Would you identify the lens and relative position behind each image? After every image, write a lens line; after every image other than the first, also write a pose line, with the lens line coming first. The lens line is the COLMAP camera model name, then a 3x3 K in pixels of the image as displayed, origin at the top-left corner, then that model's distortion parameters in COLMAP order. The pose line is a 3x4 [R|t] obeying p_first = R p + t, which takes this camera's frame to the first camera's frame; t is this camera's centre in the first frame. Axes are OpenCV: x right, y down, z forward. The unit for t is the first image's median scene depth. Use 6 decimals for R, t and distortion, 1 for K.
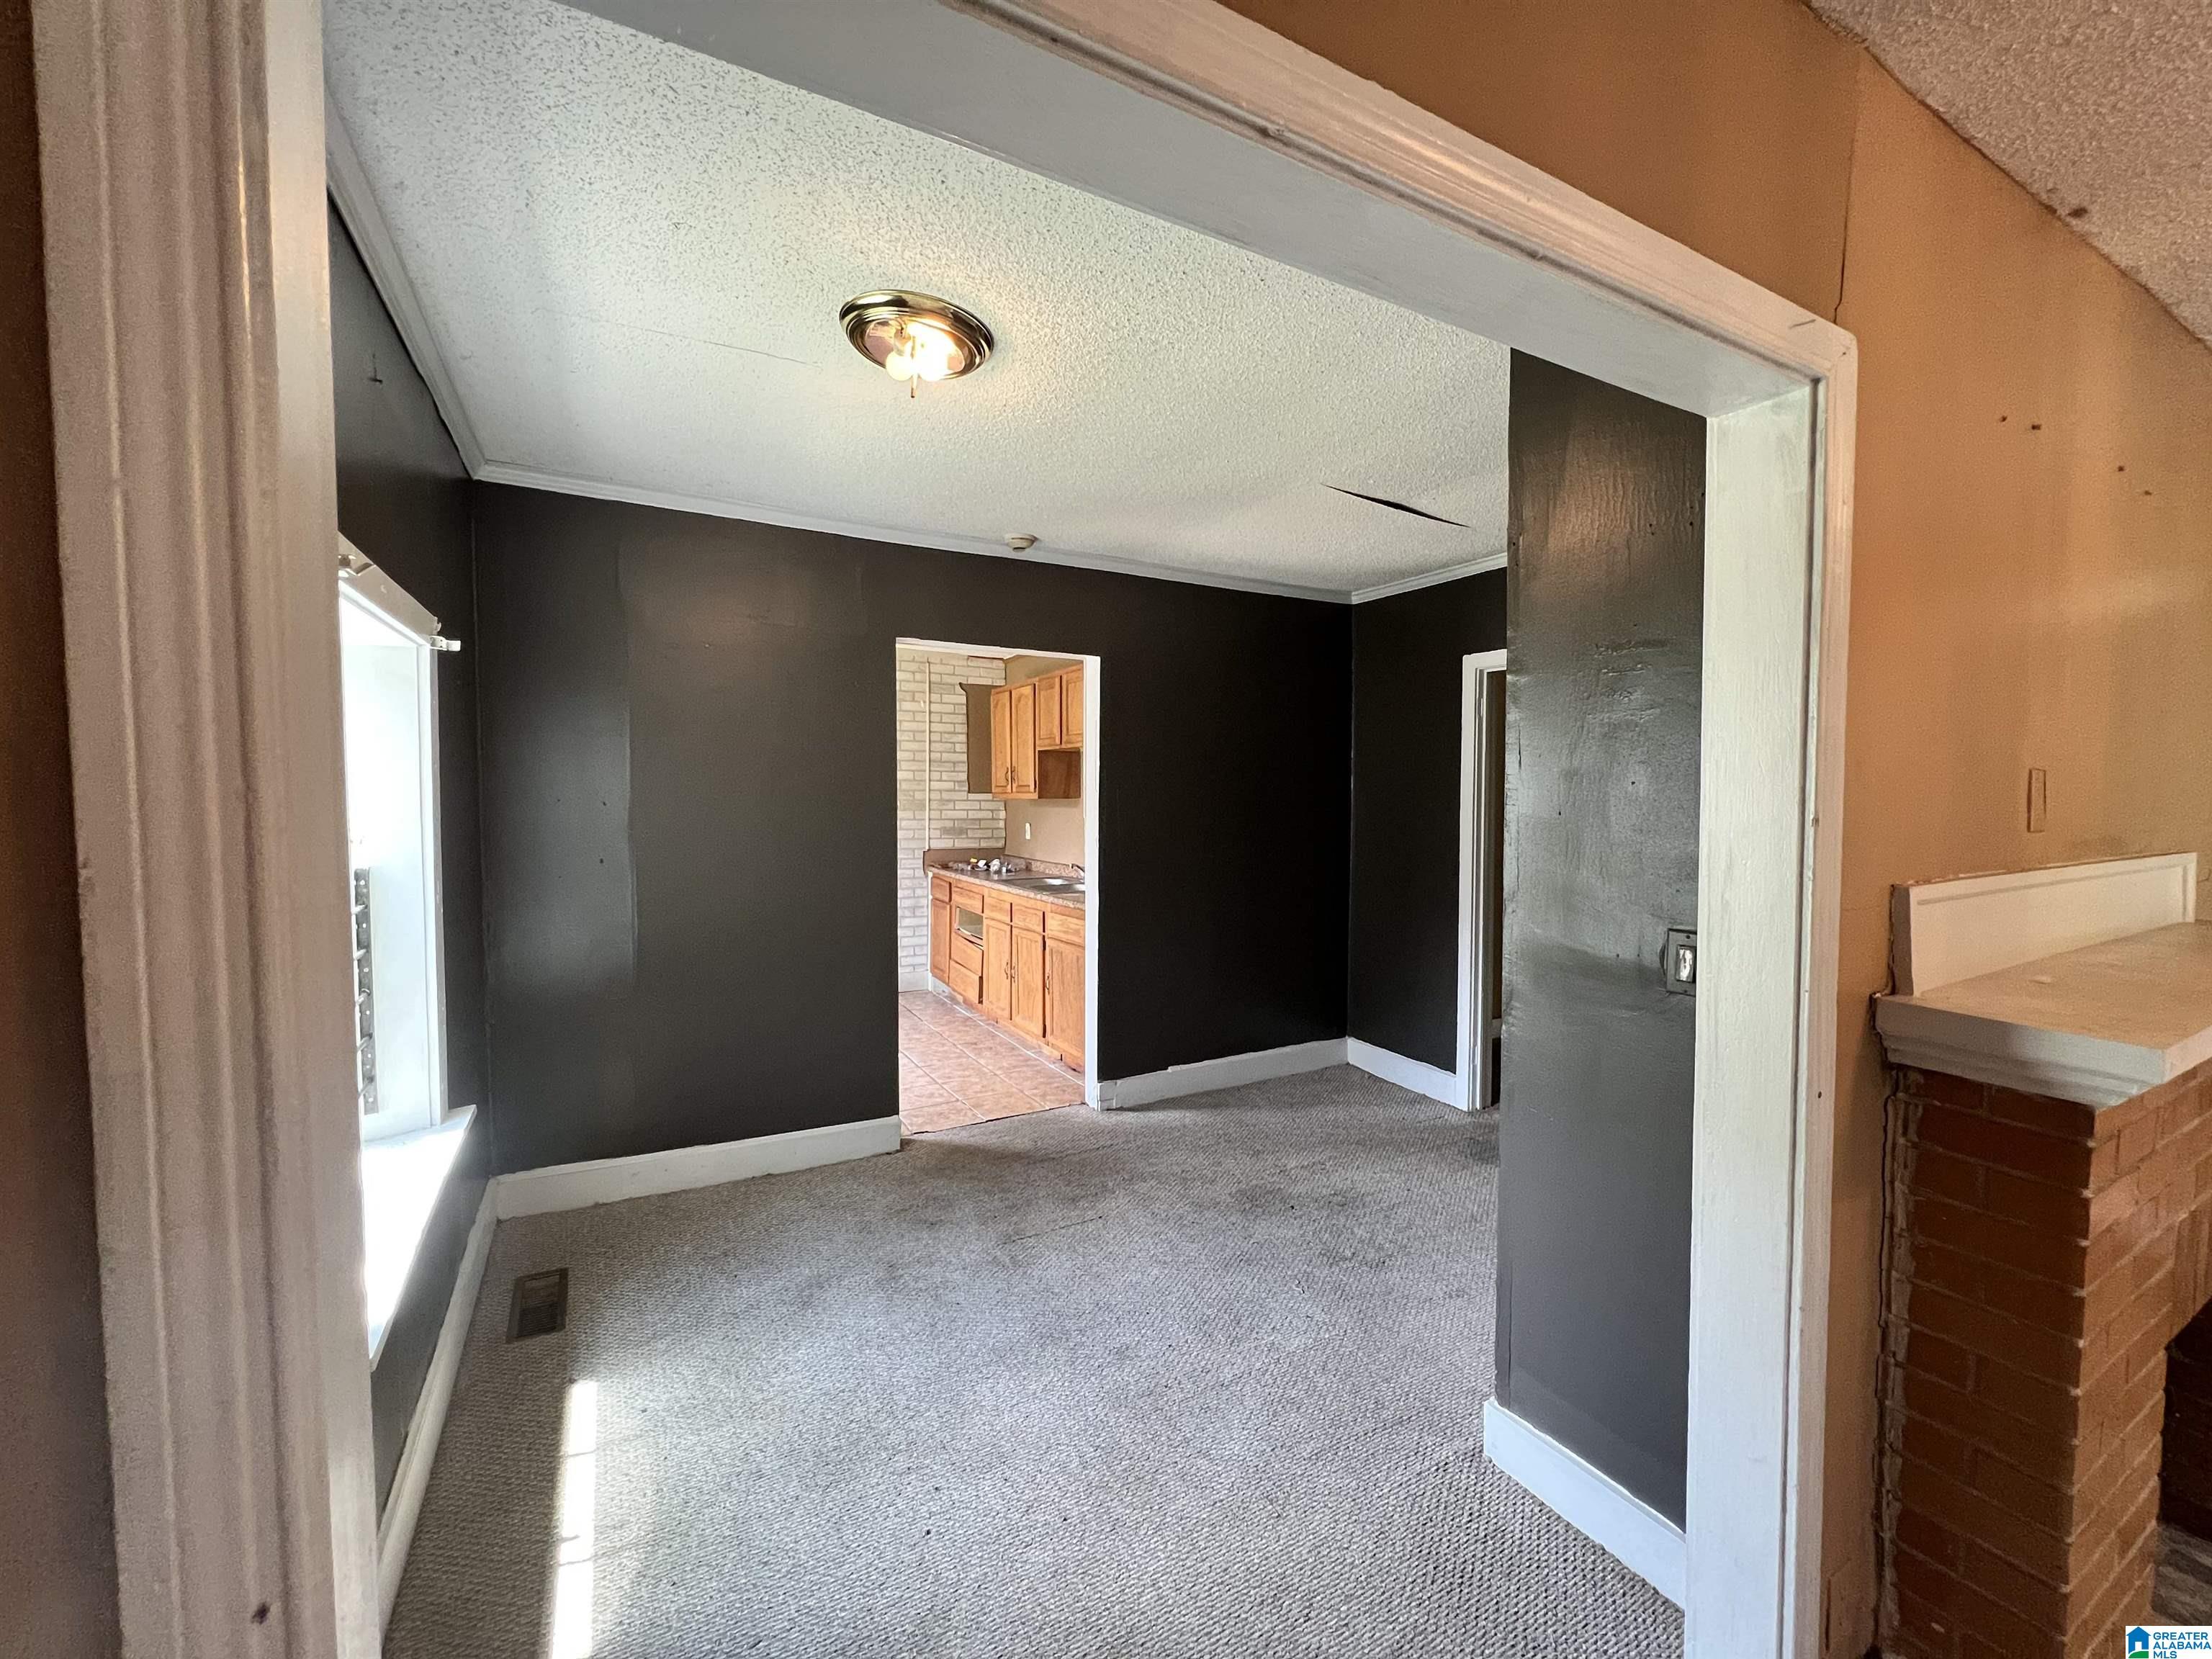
lens RADIAL K [[886.7, 0, 1105.0], [0, 886.7, 826.4], [0, 0, 1]] dist [-0.000197, 0.000099]
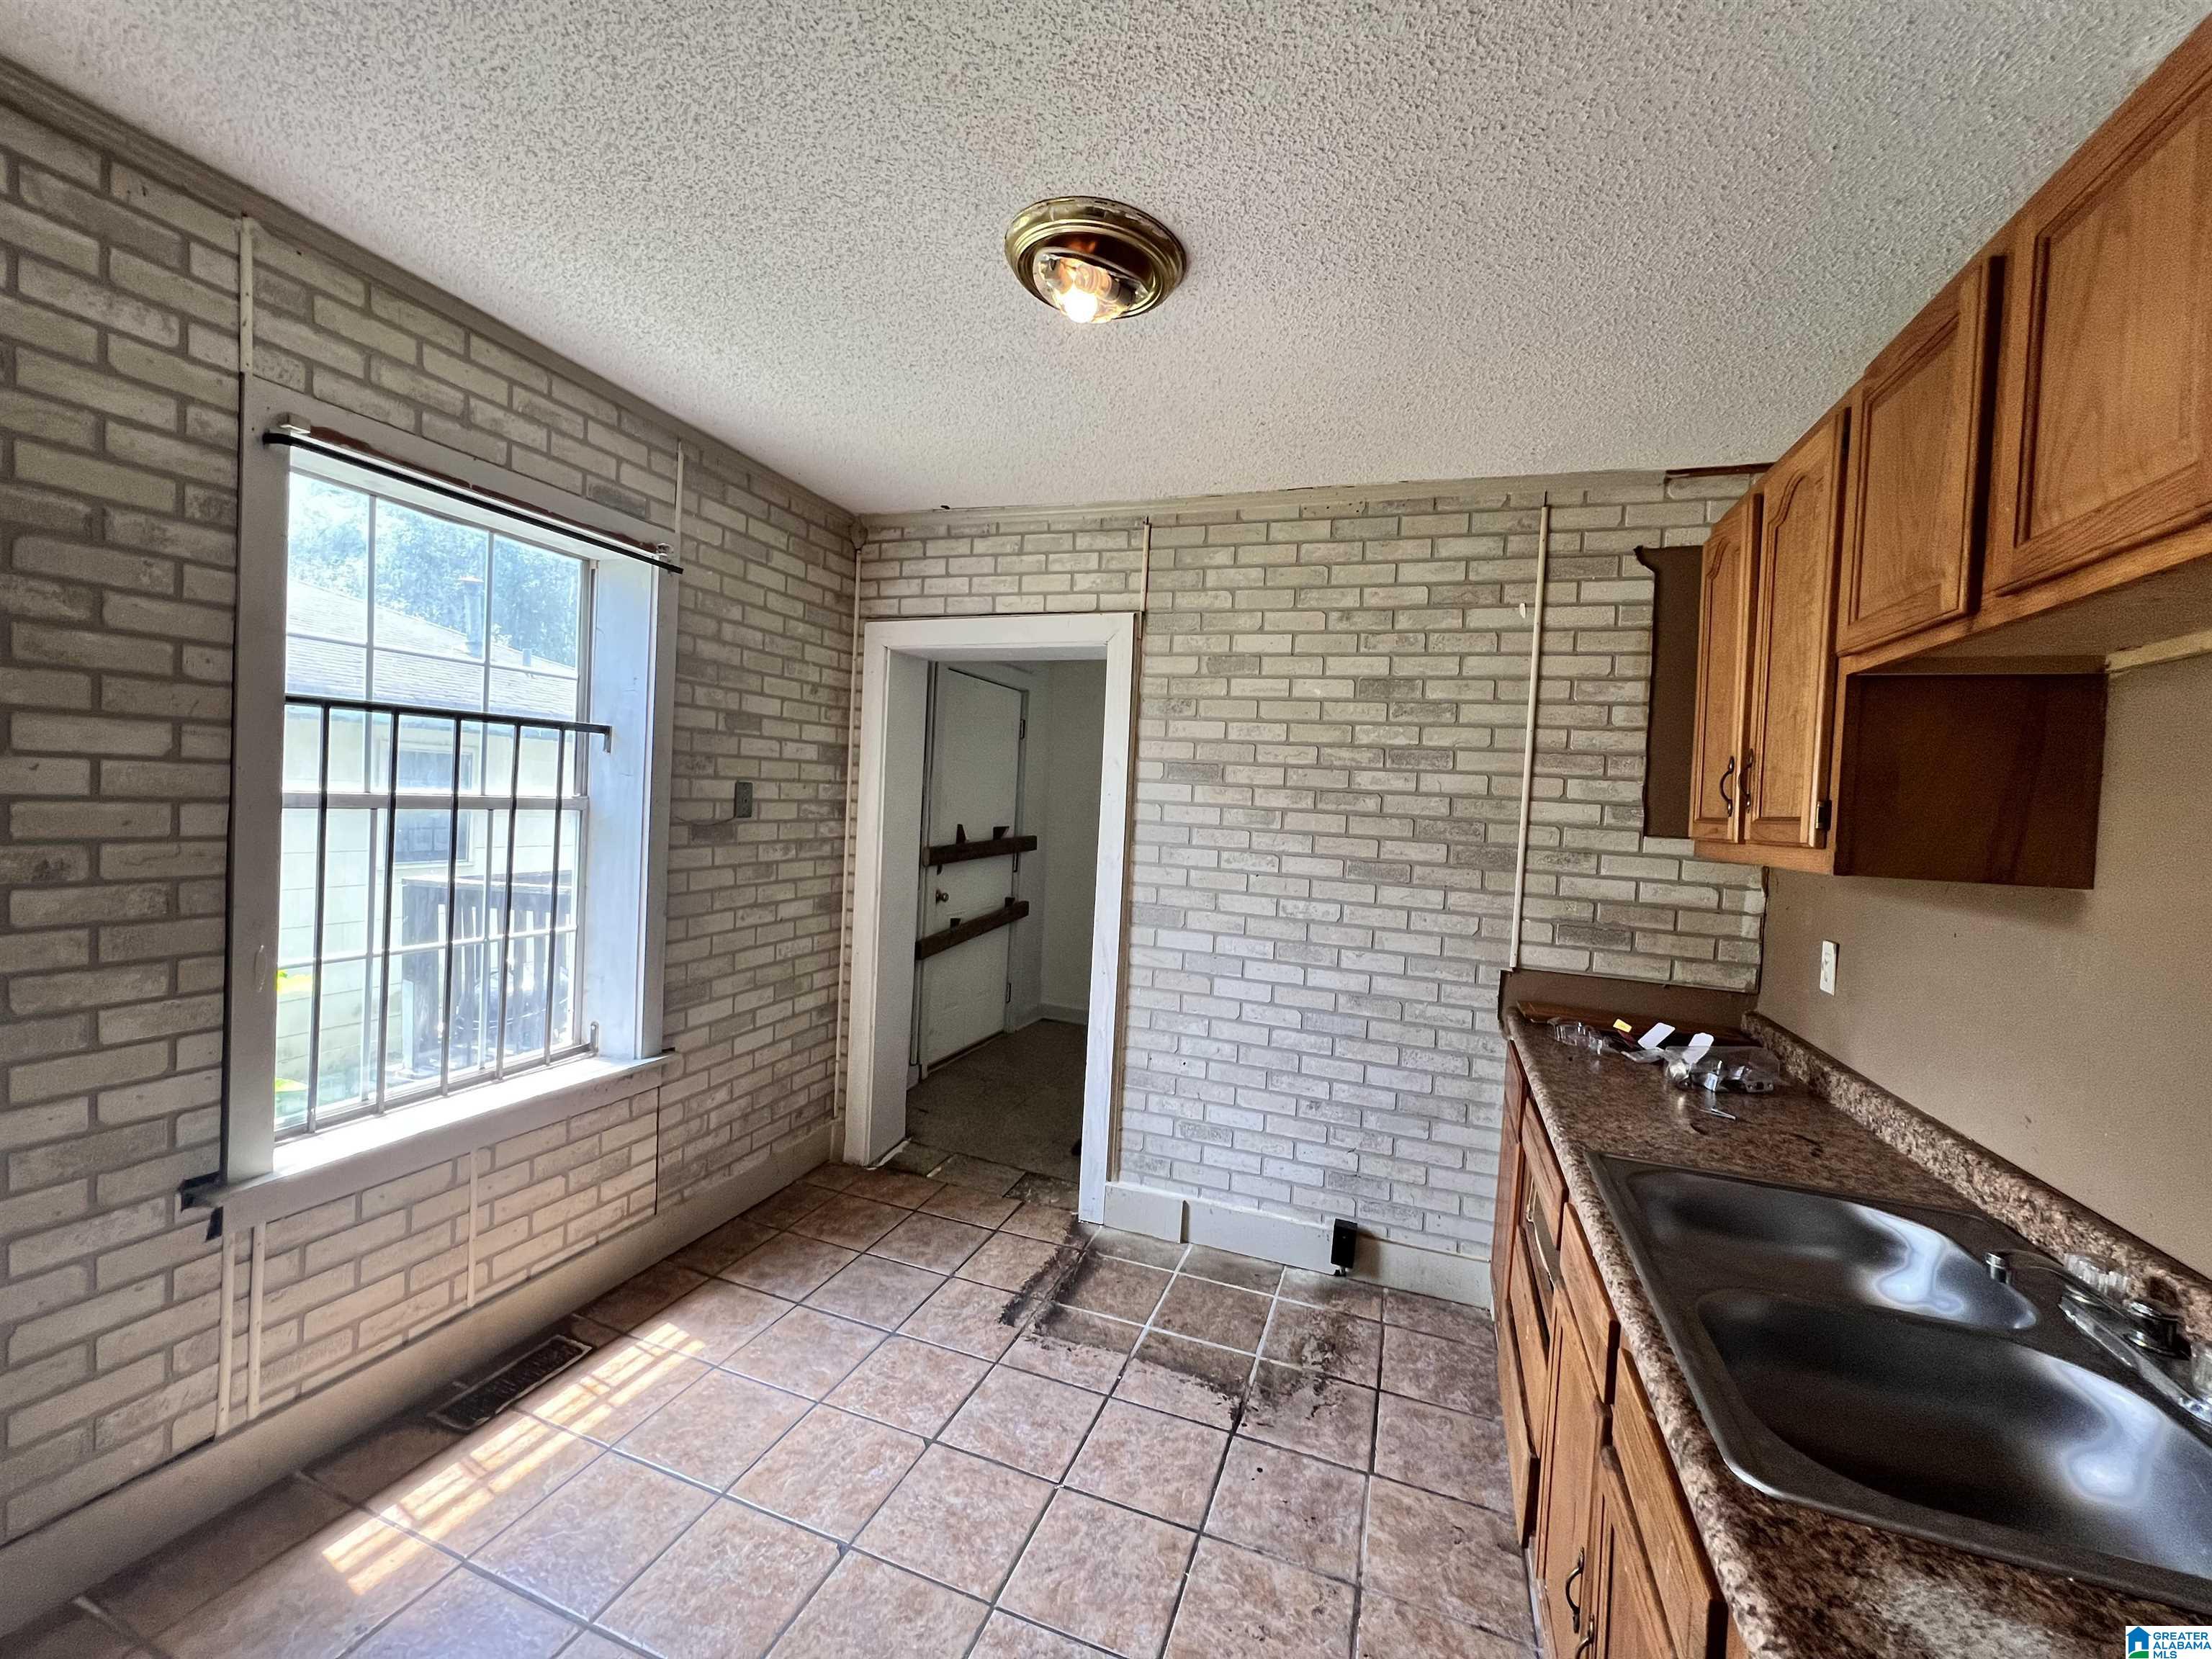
lens RADIAL K [[886.7, 0, 1102.5], [0, 886.7, 822.8], [0, 0, 1]] dist [-0.000197, 0.000099]
pose [[0.655940, 0.048662, -0.753243, -0.021173], [-0.074898, 0.997191, -0.000802, -0.025906], [0.751088, 0.056942, 0.657742, 0.587948]]
